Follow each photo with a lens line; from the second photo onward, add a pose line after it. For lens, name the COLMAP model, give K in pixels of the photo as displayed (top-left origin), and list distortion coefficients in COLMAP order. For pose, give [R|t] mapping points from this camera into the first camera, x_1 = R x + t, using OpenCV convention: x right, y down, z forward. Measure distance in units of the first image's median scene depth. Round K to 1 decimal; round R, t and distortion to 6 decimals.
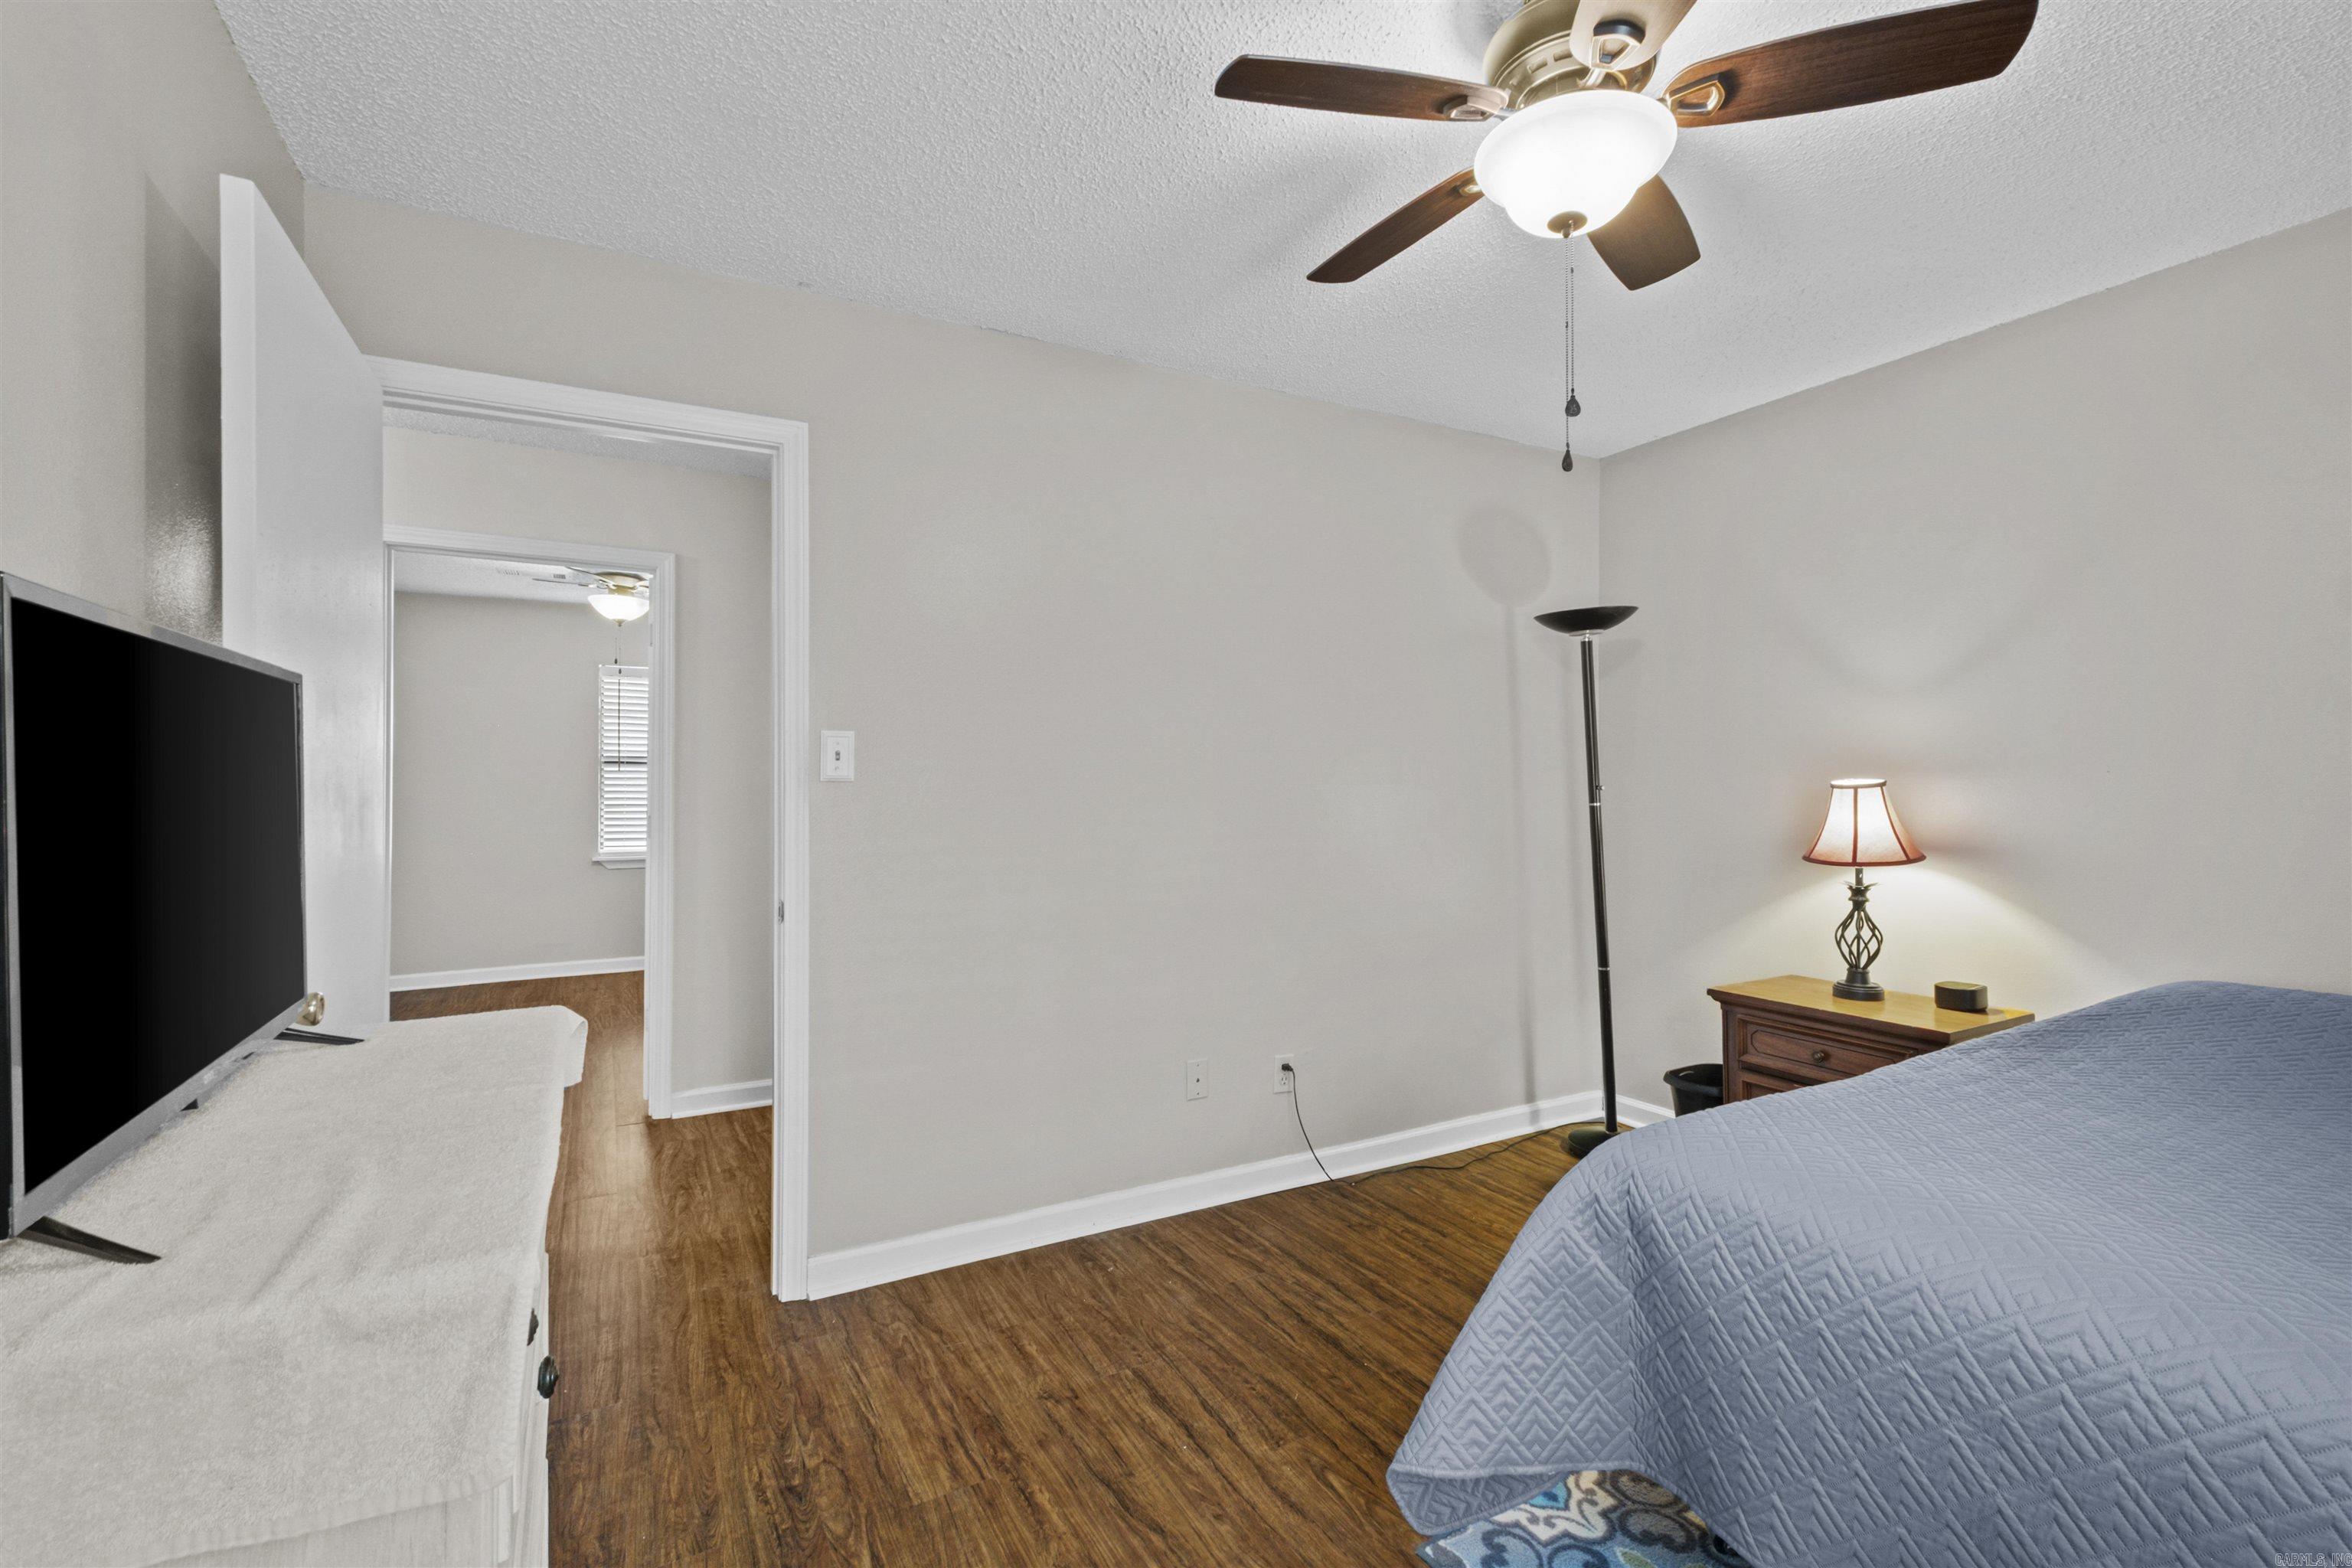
lens RADIAL K [[1022.4, 0, 1174.2], [0, 1022.4, 783.1], [0, 0, 1]] dist [0.005619, 0.000666]
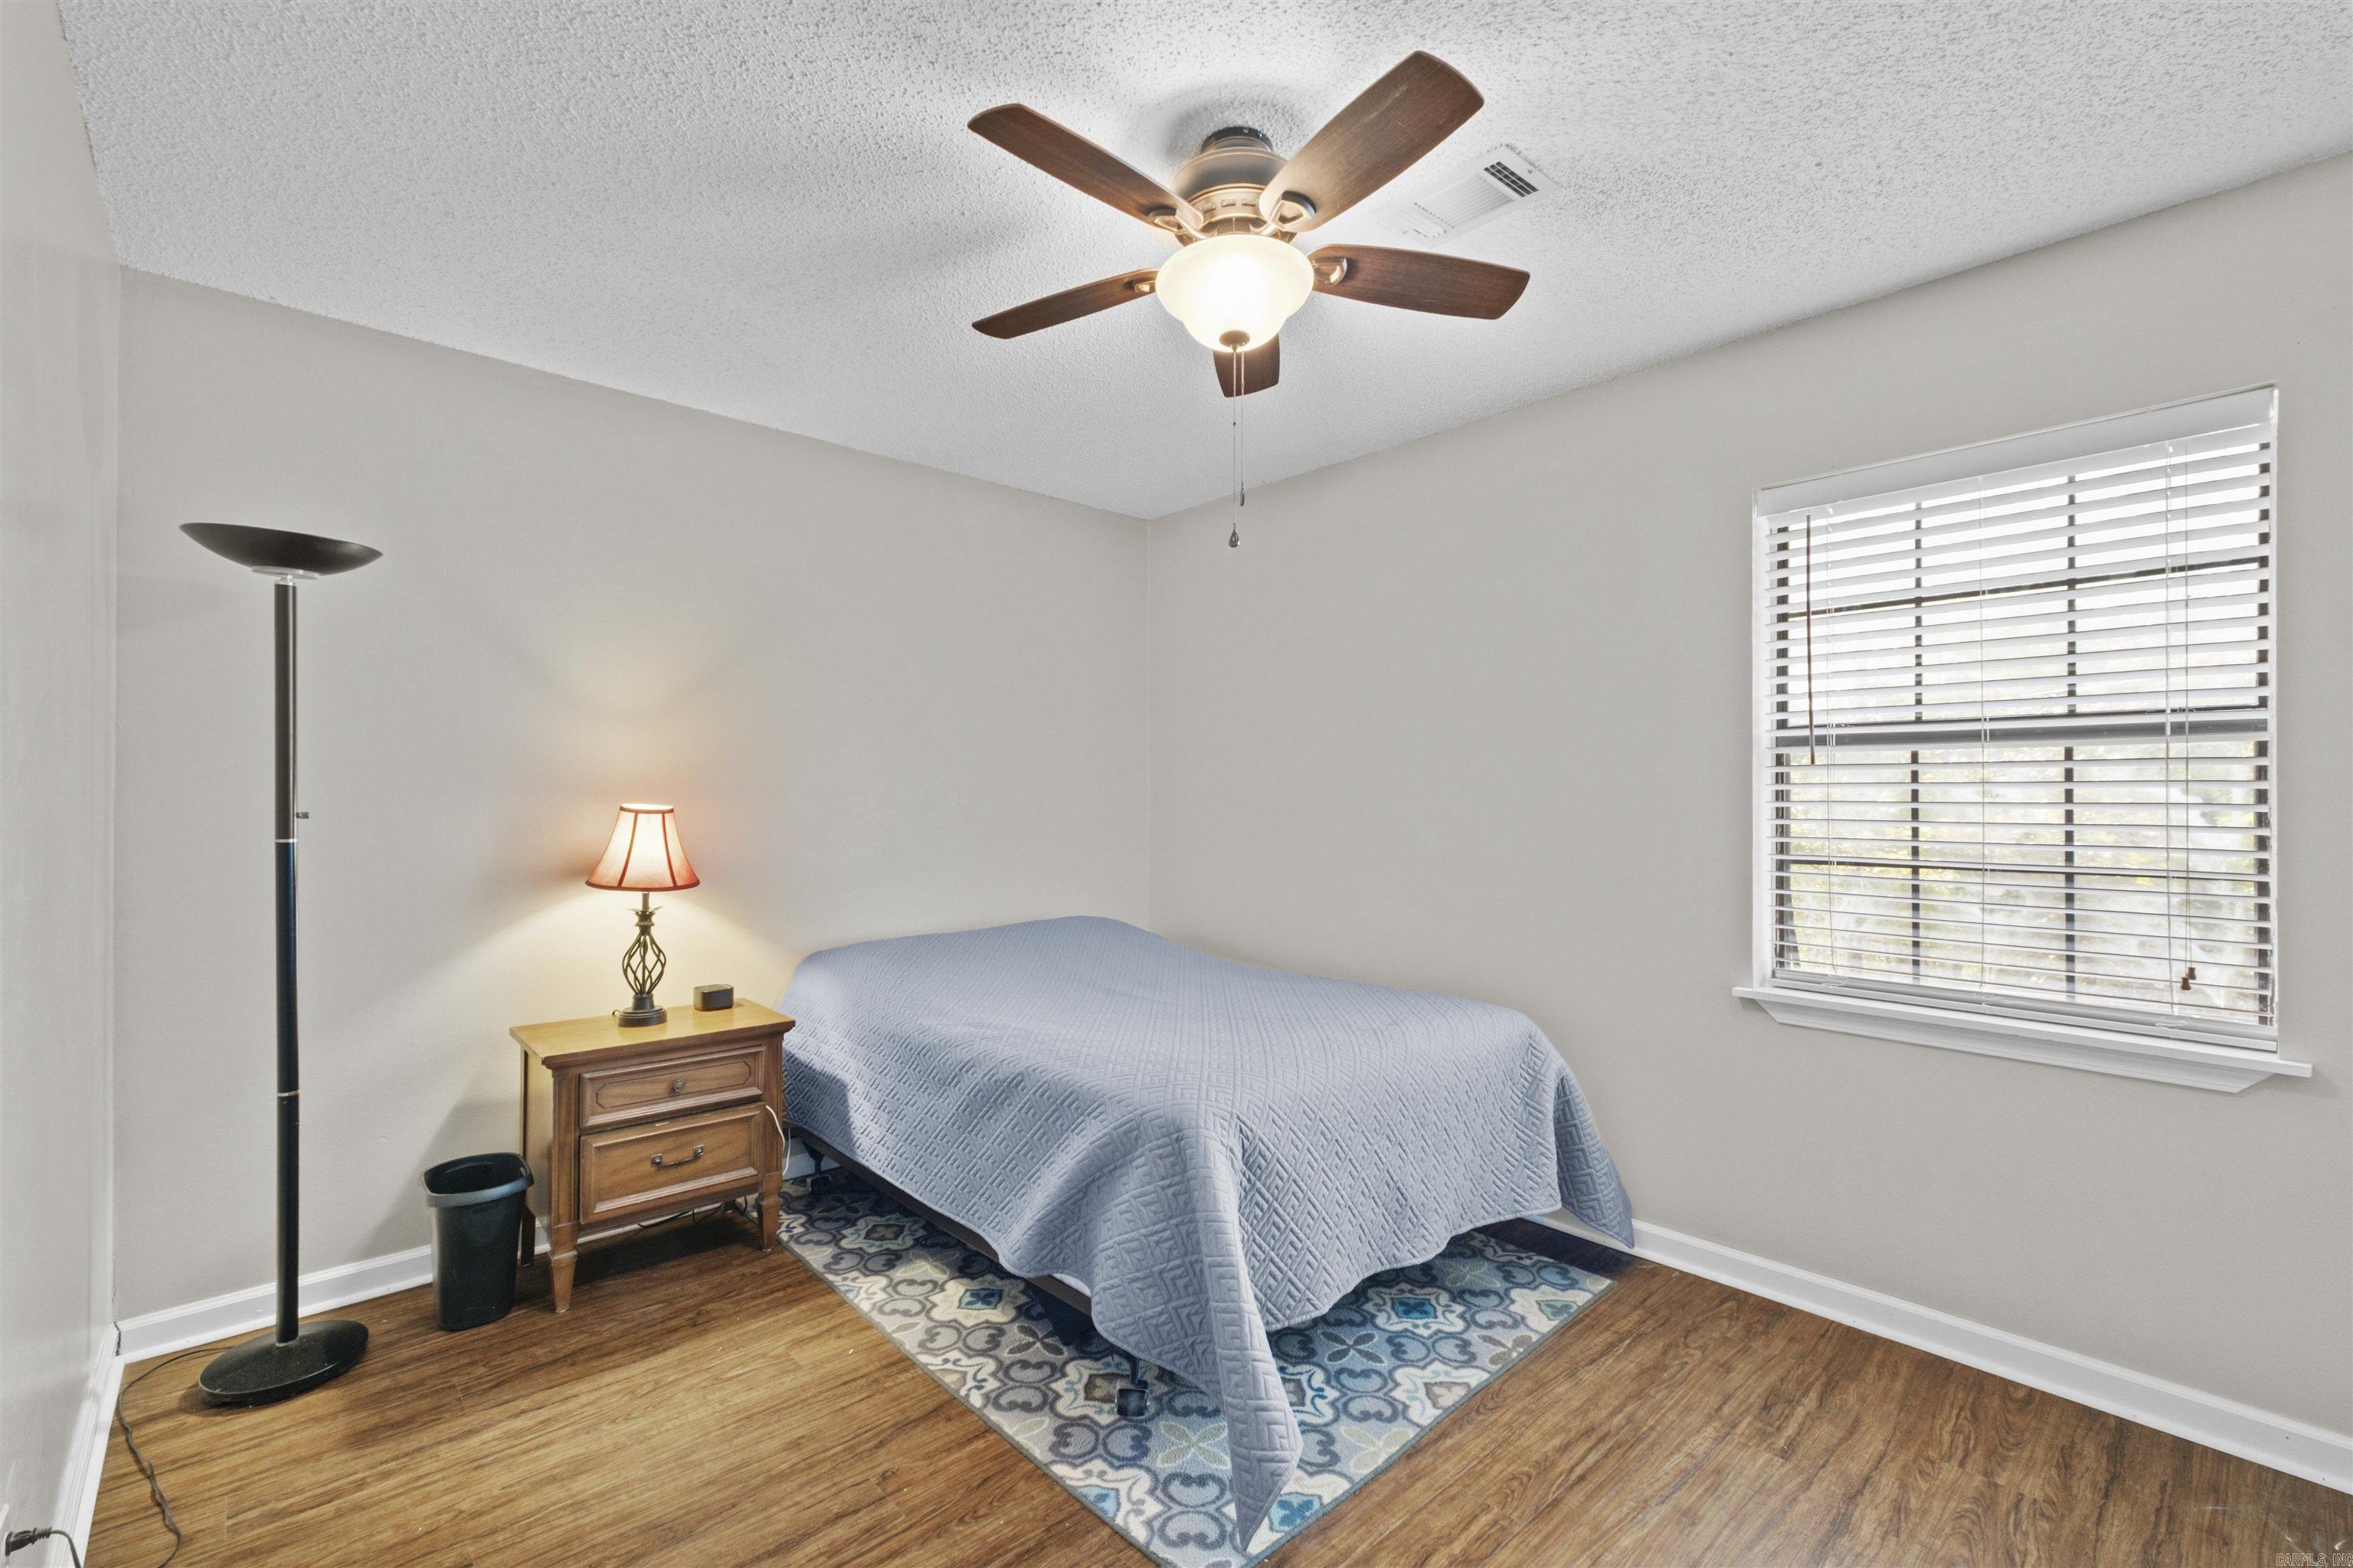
lens RADIAL K [[1022.9, 0, 1170.0], [0, 1022.9, 784.8], [0, 0, 1]] dist [0.005619, 0.000666]
pose [[-0.229559, 0.016008, 0.973163, -0.421189], [-0.006704, 0.999815, -0.018028, -0.007757], [-0.973272, -0.010663, -0.229409, 0.731880]]
